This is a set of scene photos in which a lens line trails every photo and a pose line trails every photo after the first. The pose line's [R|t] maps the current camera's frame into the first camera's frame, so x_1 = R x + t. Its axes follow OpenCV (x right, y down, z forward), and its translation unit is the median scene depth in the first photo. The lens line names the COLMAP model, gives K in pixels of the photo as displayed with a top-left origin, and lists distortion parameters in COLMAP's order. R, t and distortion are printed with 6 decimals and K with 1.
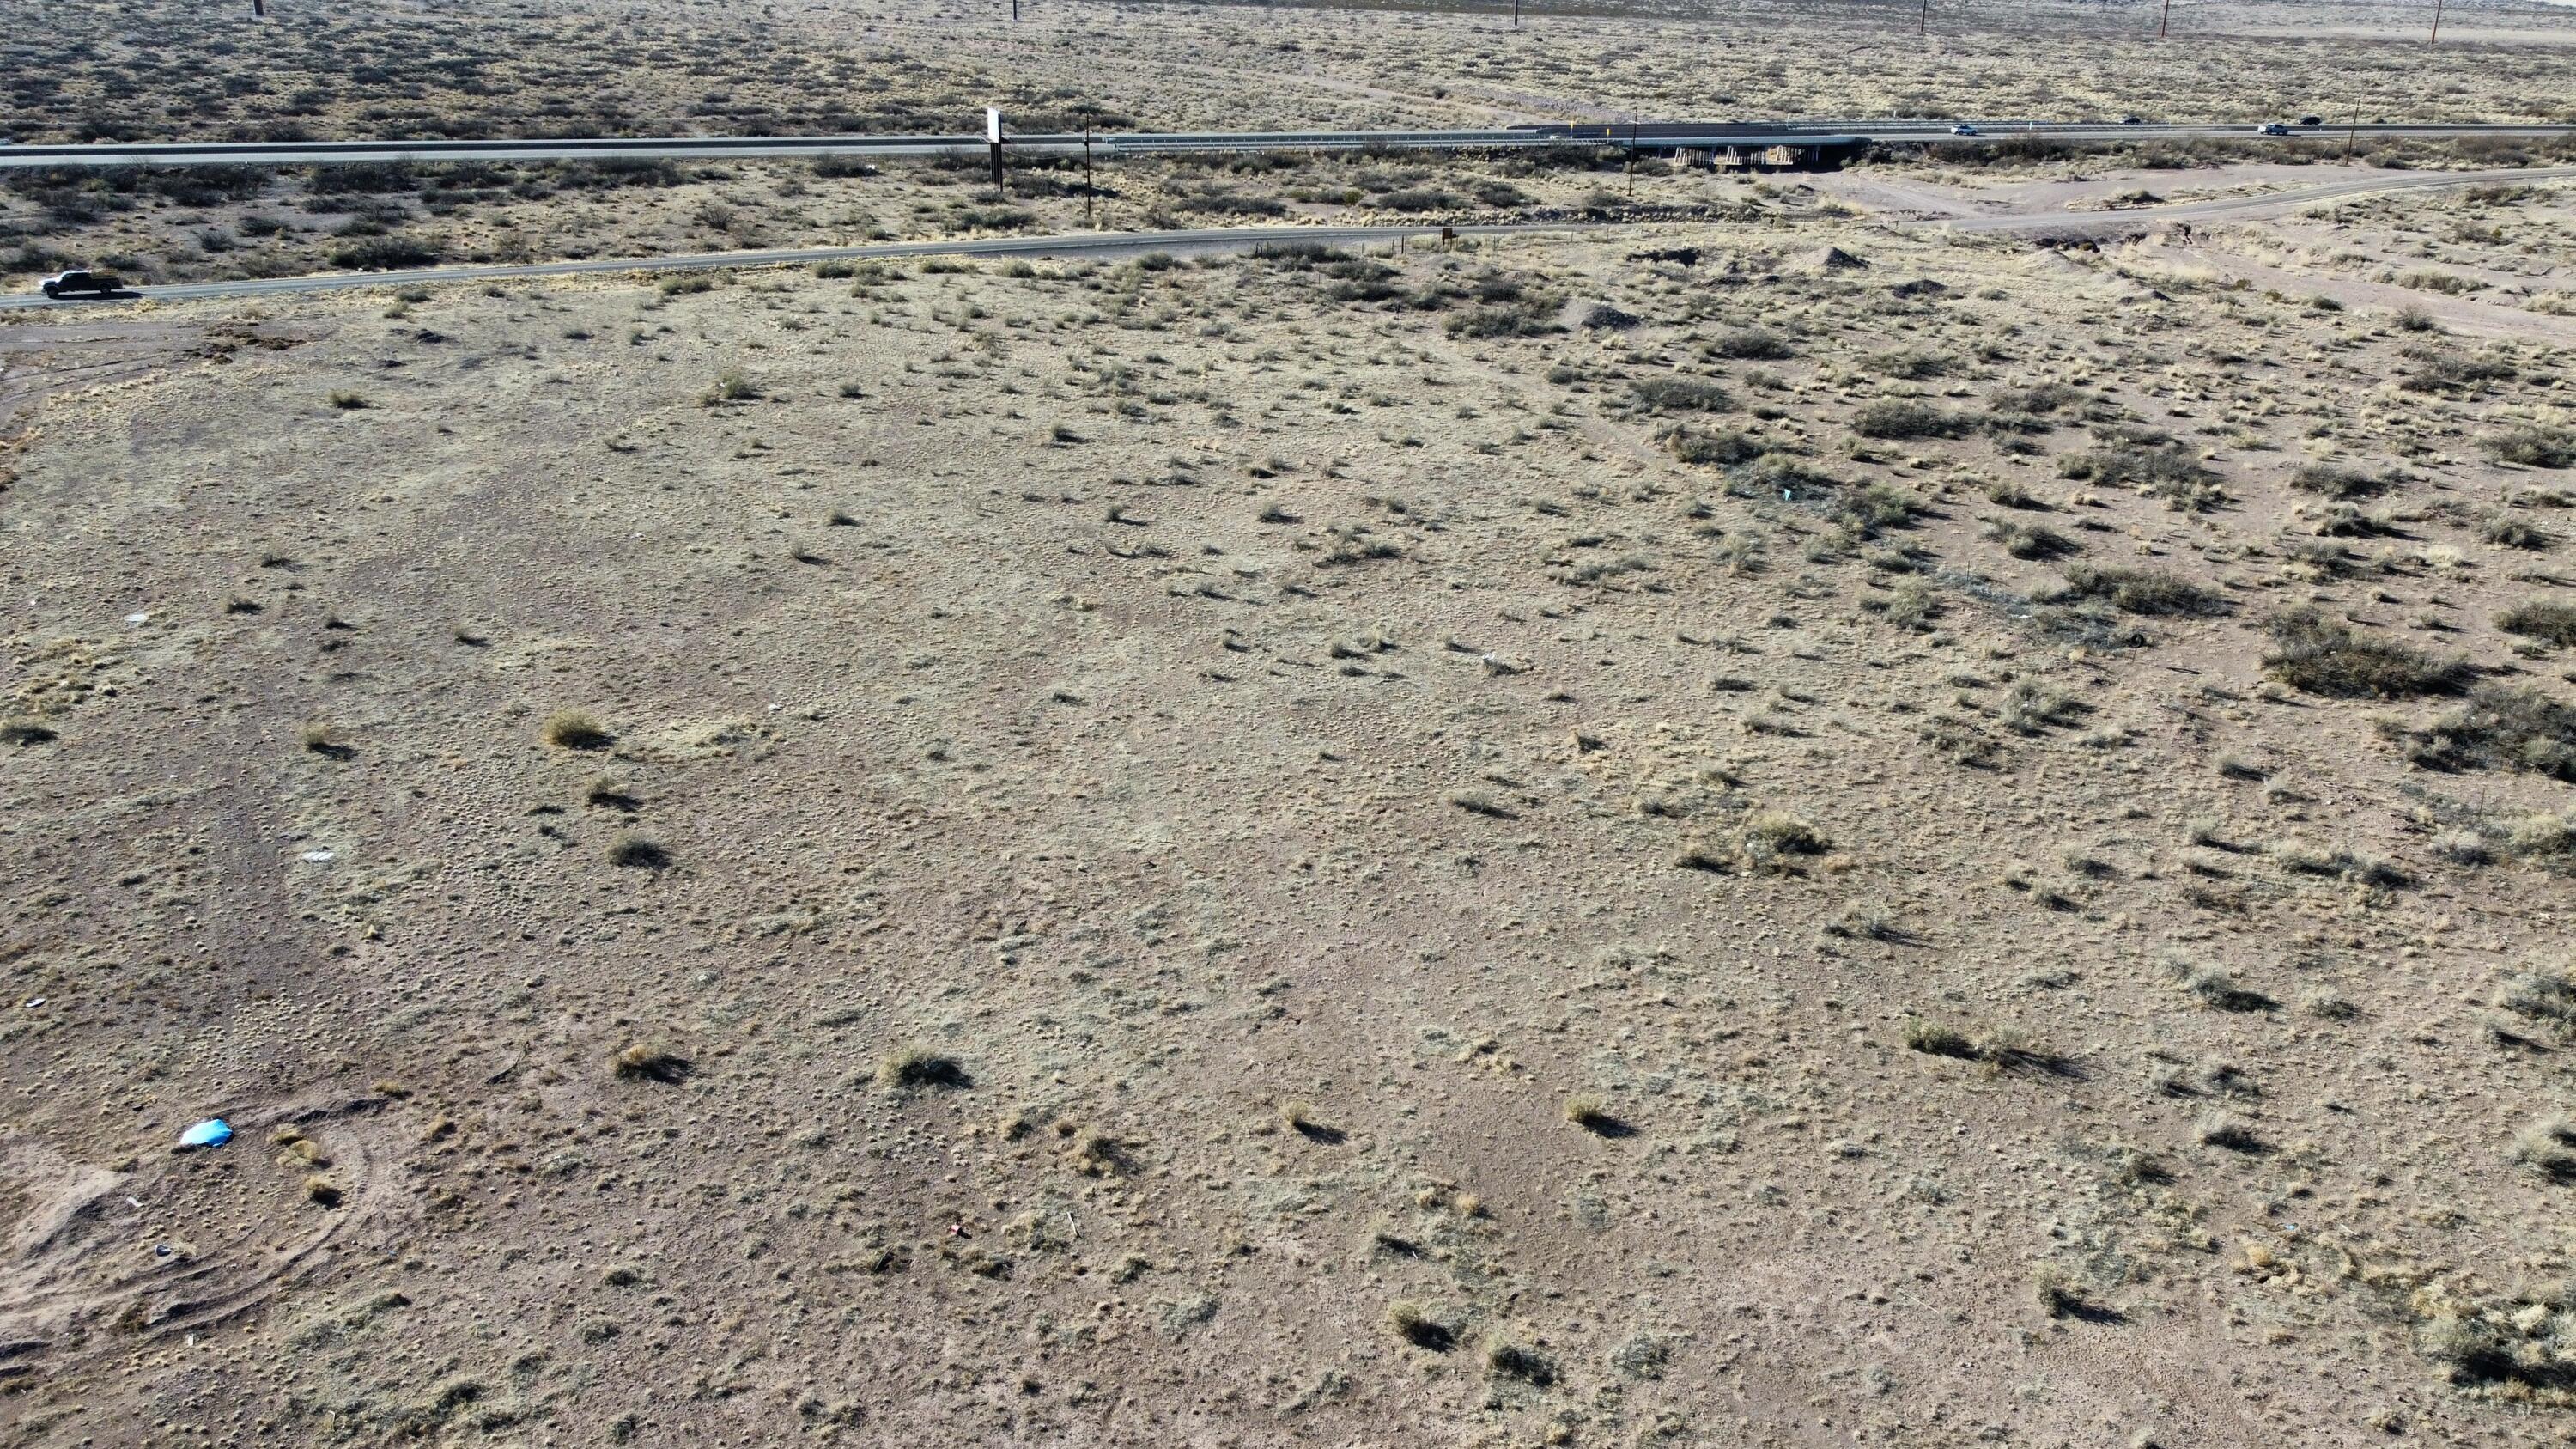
lens RADIAL K [[1951.1, 0, 1282.0], [0, 1951.1, 714.0], [0, 0, 1]] dist [0.001454, -0.005568]
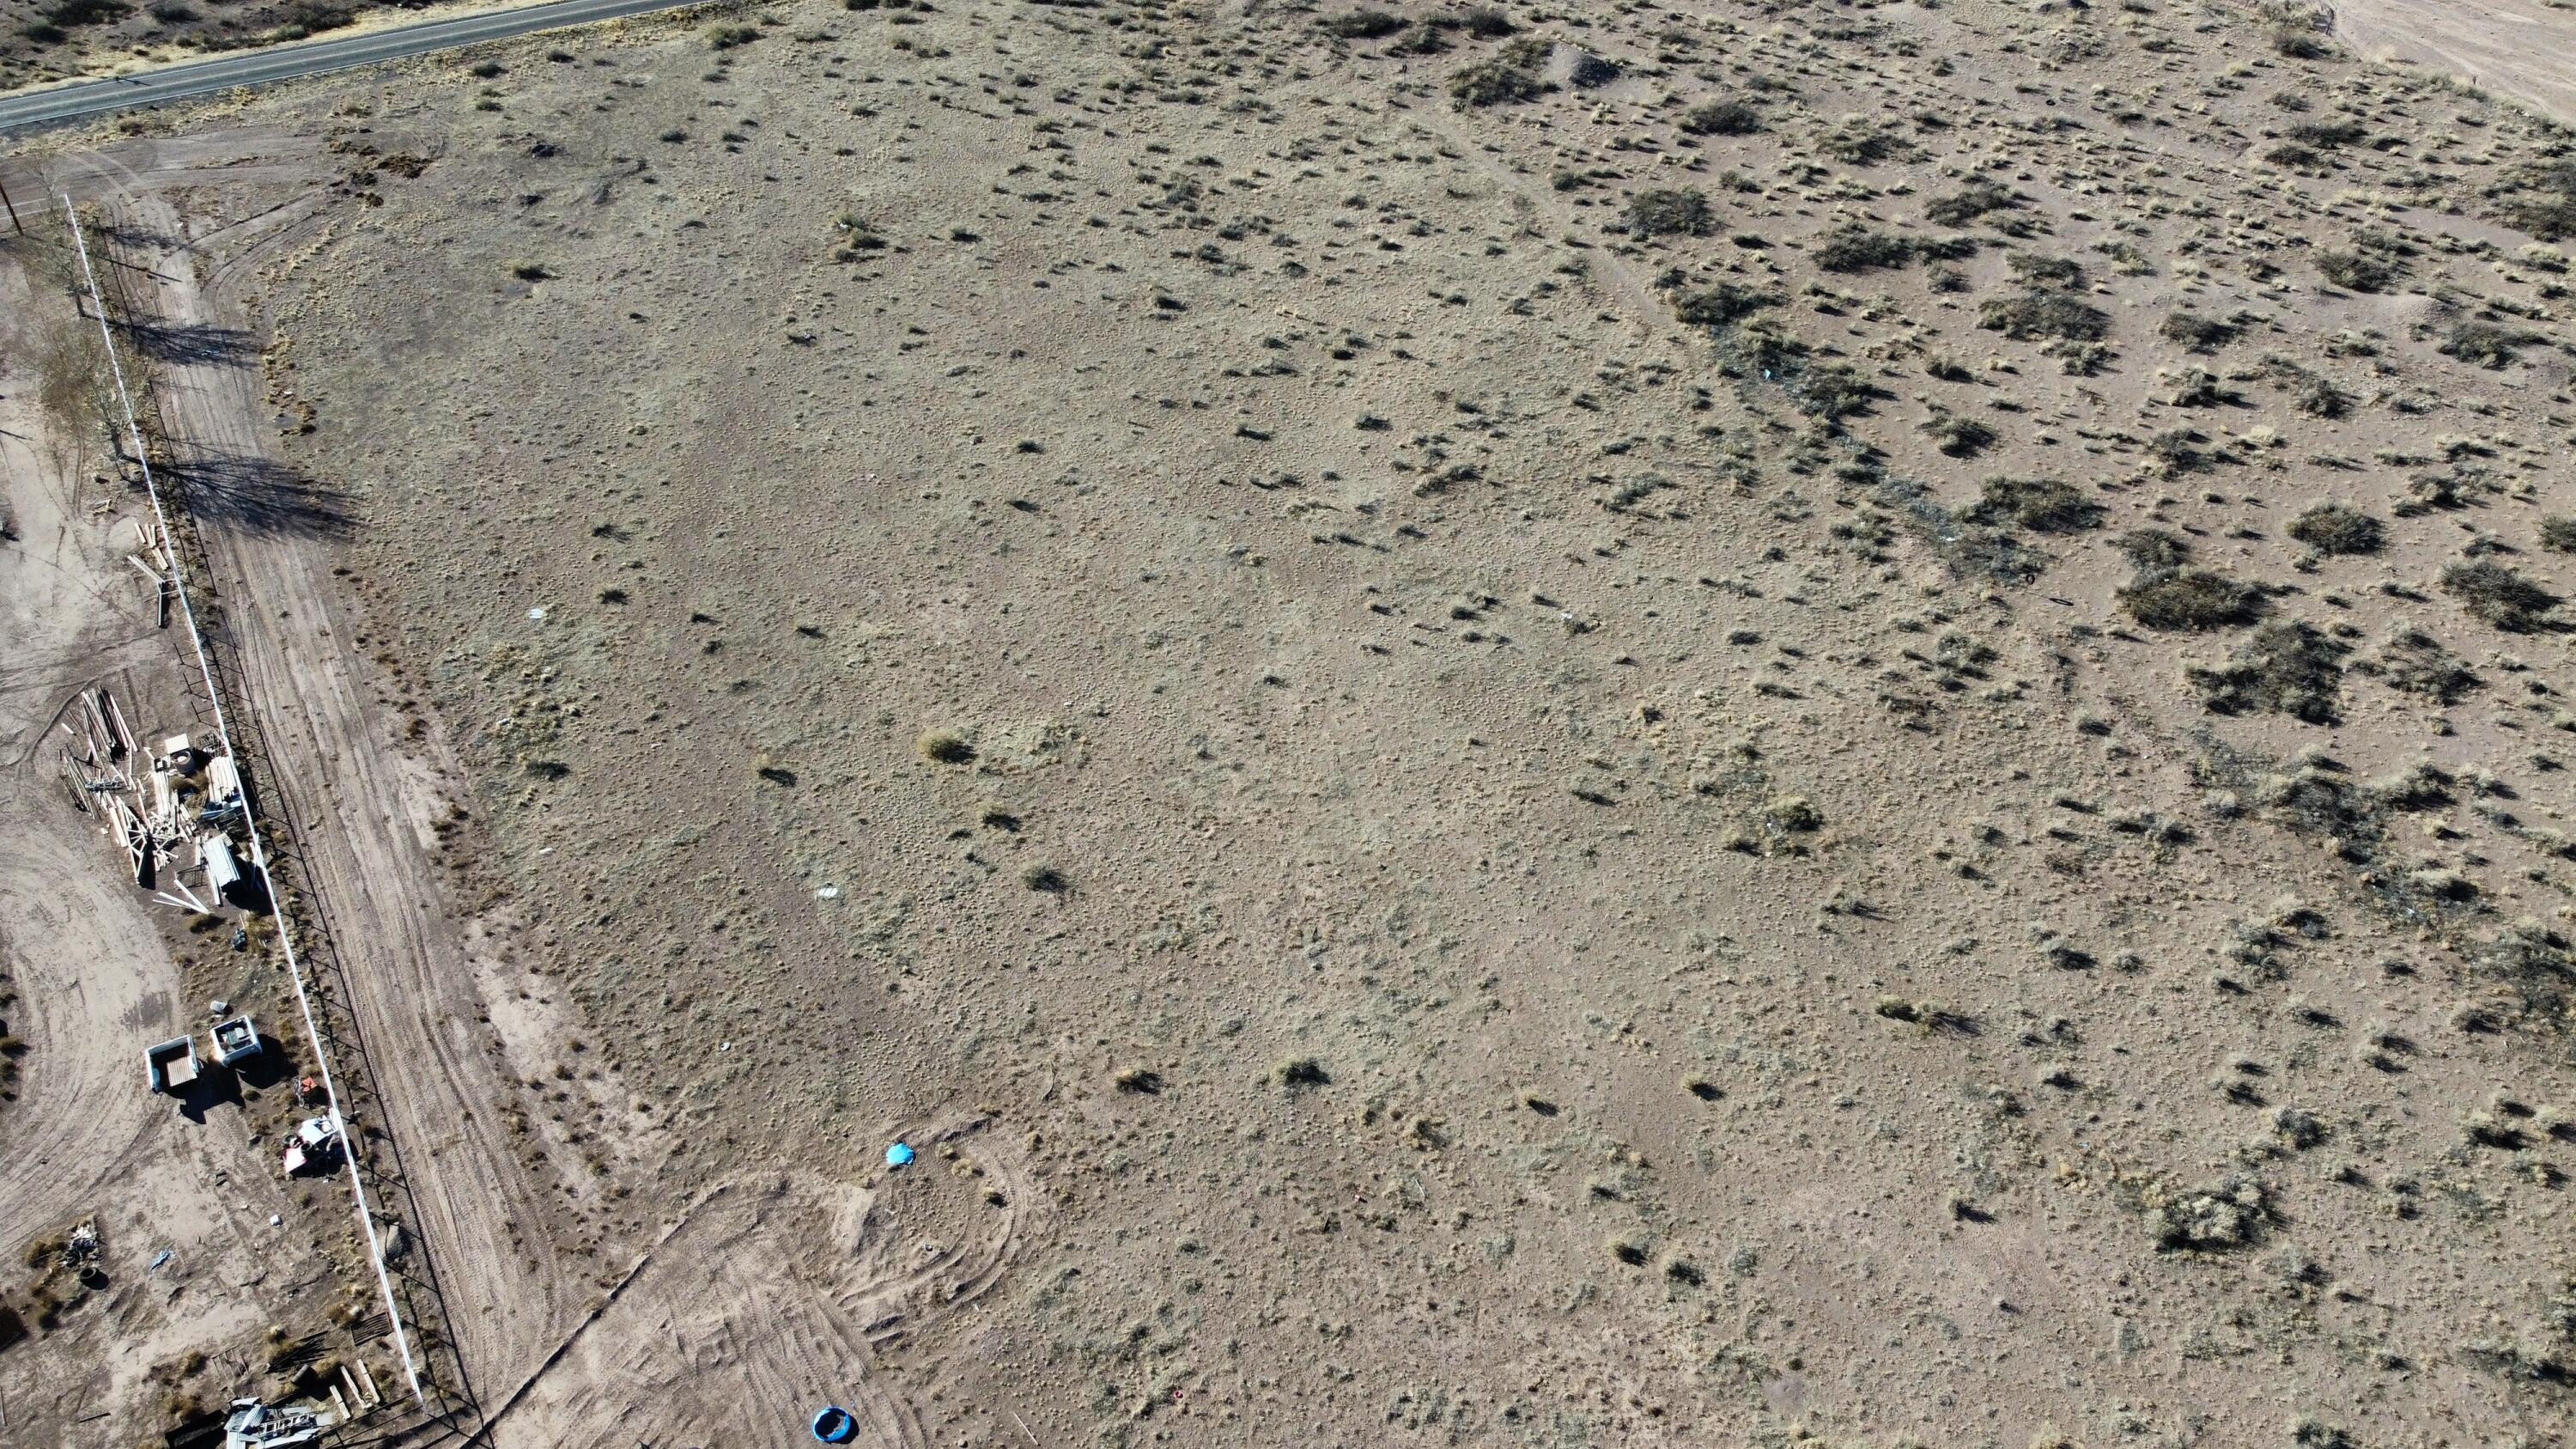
lens RADIAL K [[1944.2, 0, 1282.2], [0, 1944.2, 723.0], [0, 0, 1]] dist [-0.000495, -0.004282]
pose [[0.997151, -0.047280, 0.058772, -0.194560], [0.026230, 0.947890, 0.317517, -0.434173], [-0.070722, -0.315071, 0.946430, -0.329453]]
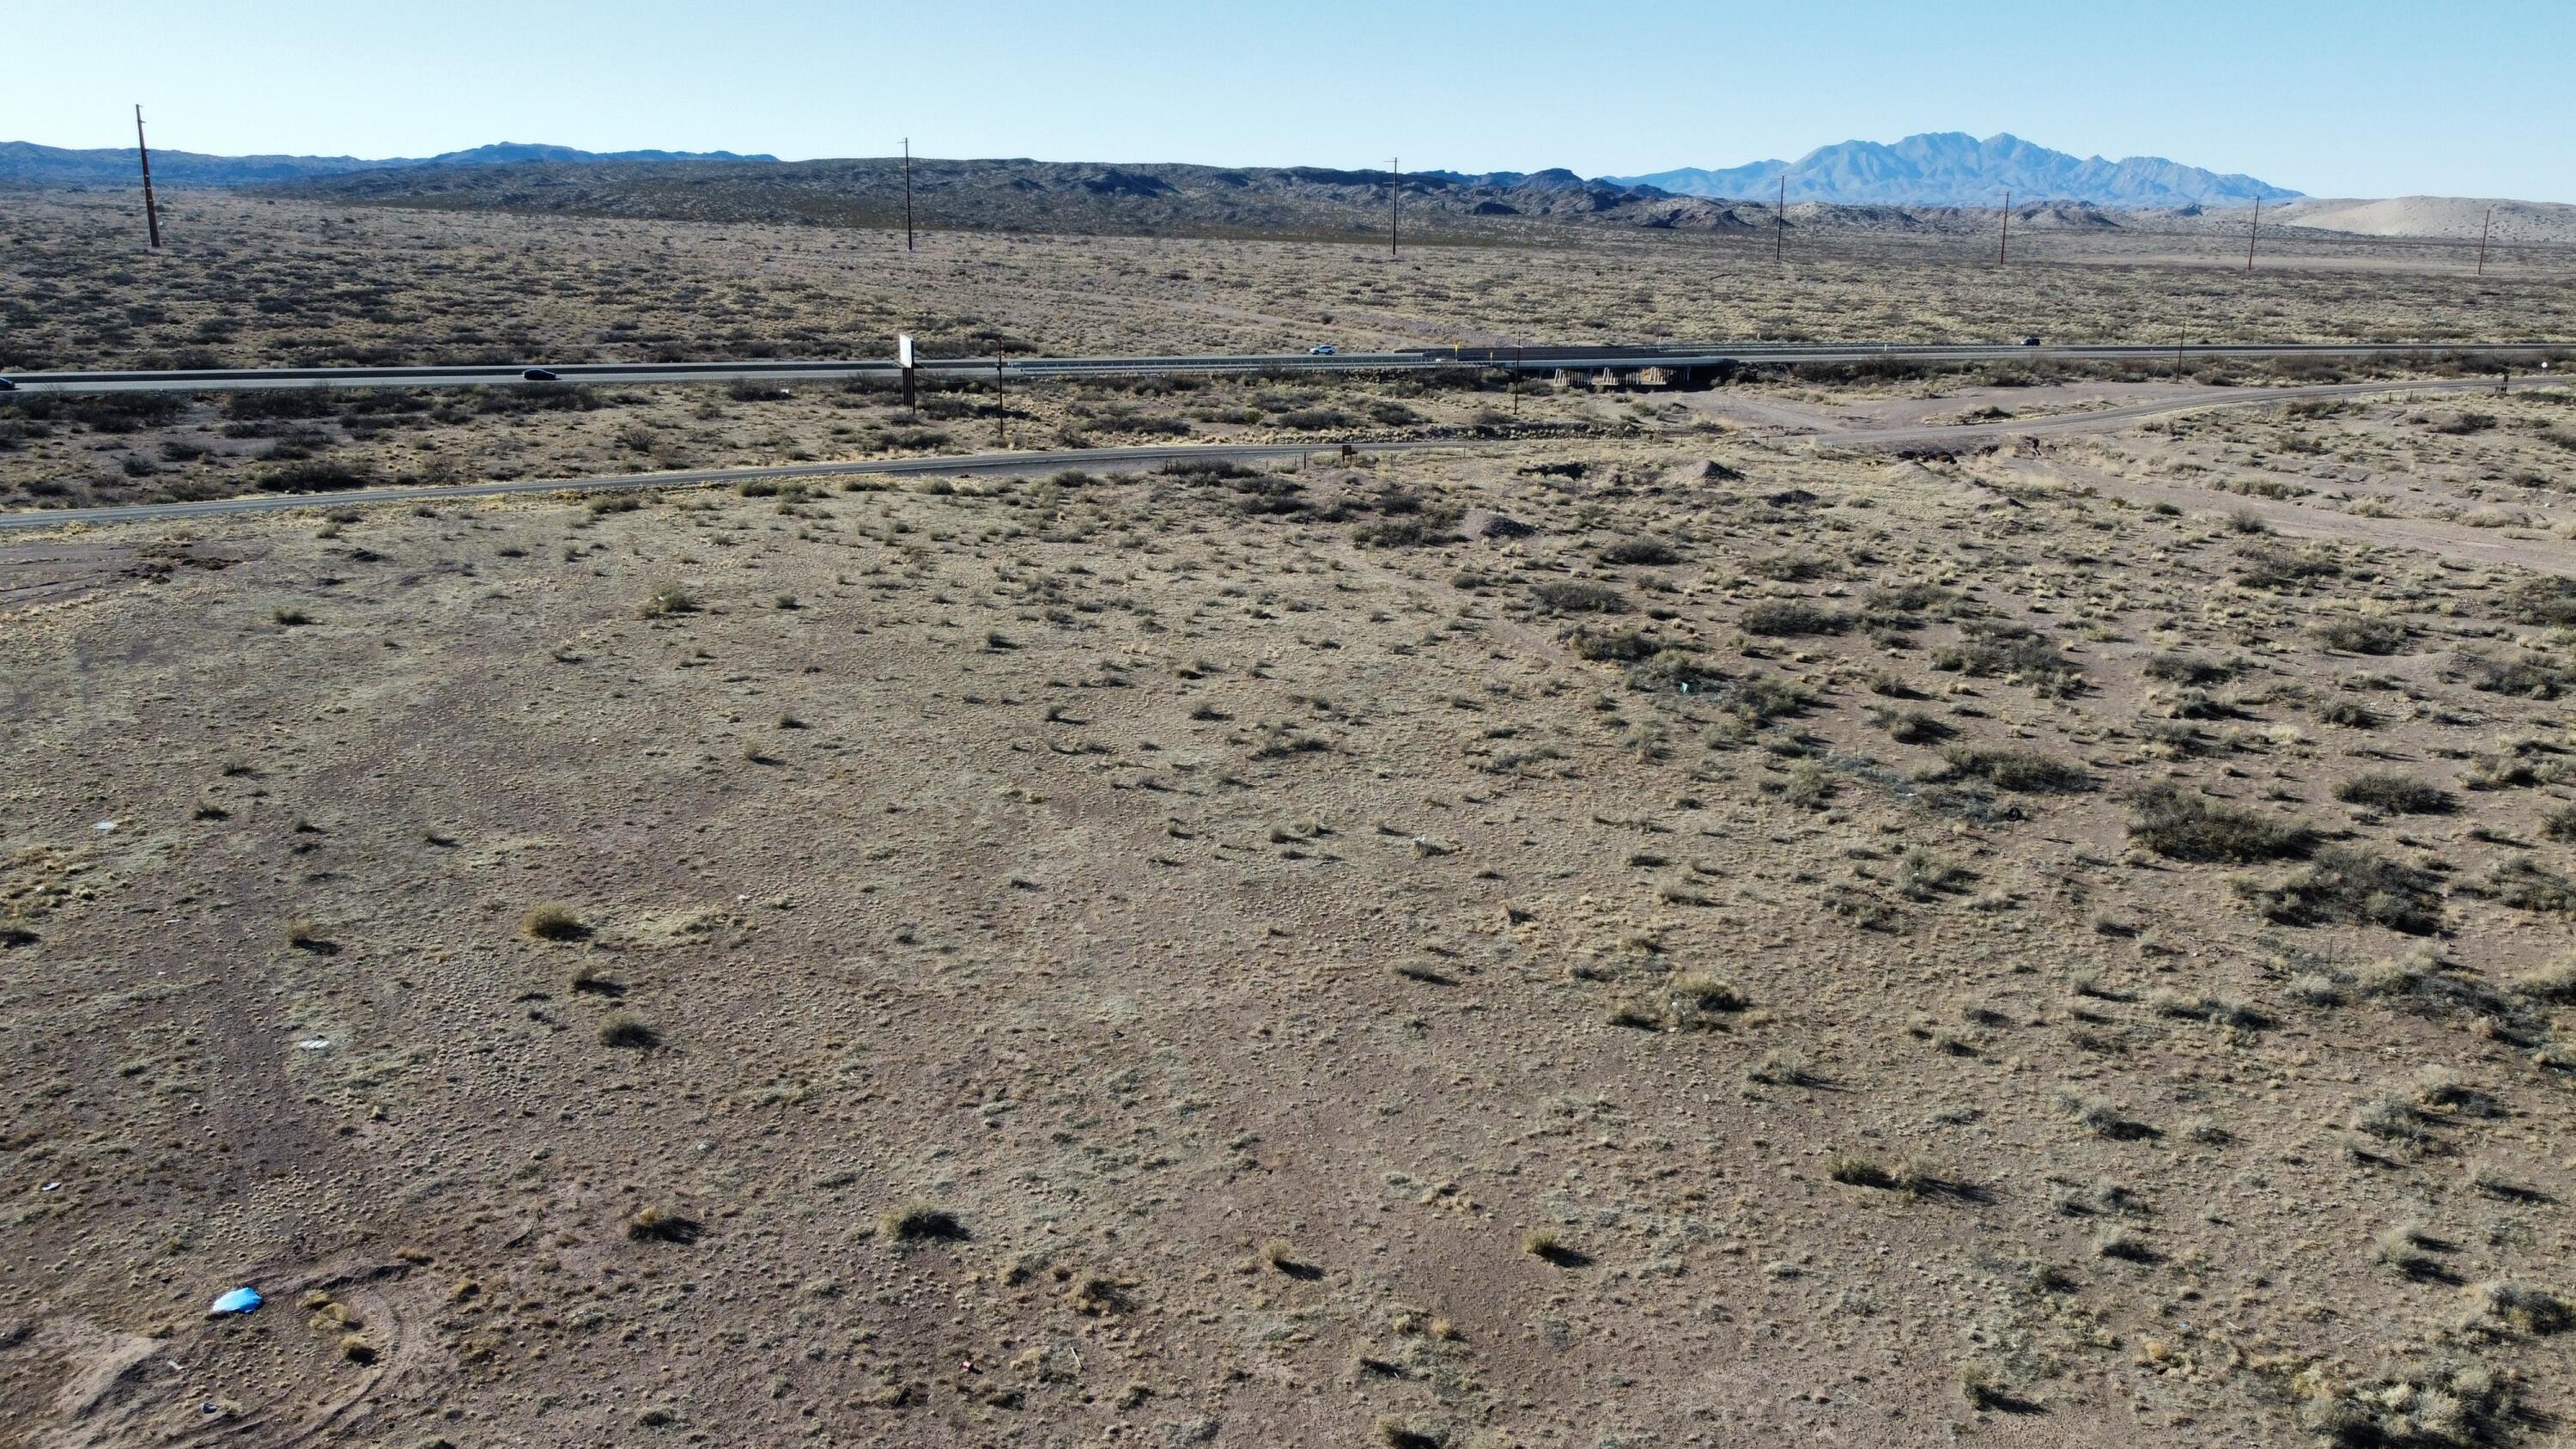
lens RADIAL K [[1951.1, 0, 1282.0], [0, 1951.1, 714.0], [0, 0, 1]] dist [0.001454, -0.005568]
pose [[0.998301, -0.014150, 0.056519, -0.030805], [0.020147, 0.994056, -0.106991, 0.016597], [-0.054669, 0.107948, 0.992652, -0.065305]]
